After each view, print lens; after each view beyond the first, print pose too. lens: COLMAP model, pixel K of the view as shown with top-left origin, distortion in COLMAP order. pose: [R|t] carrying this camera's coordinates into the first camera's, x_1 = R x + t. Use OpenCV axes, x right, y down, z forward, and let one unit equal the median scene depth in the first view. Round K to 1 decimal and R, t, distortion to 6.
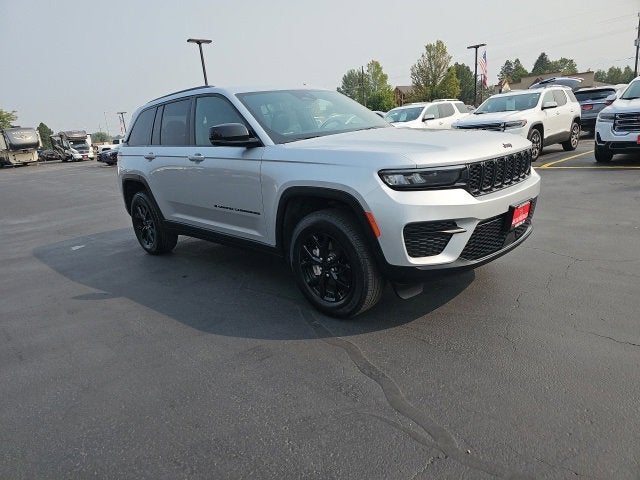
lens RADIAL K [[413.8, 0, 316.1], [0, 413.8, 239.2], [0, 0, 1]] dist [0.058934, -0.045422]
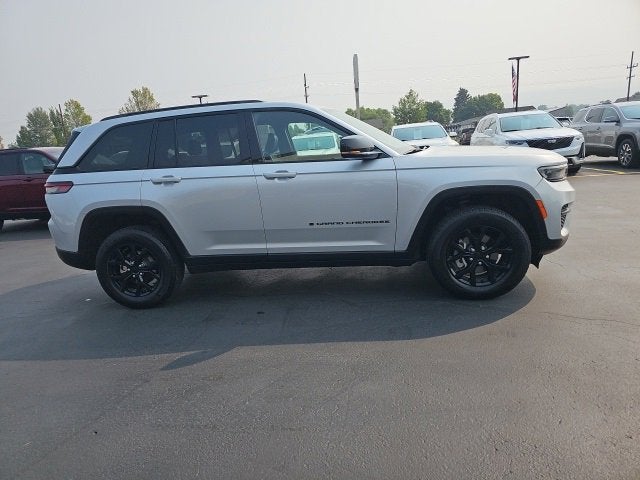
lens RADIAL K [[413.8, 0, 316.1], [0, 413.8, 239.2], [0, 0, 1]] dist [0.058934, -0.045422]
pose [[0.794588, -0.110803, 0.596952, -0.853478], [0.170983, 0.984250, -0.044900, -0.003570], [-0.582576, 0.137746, 0.801019, 0.272908]]
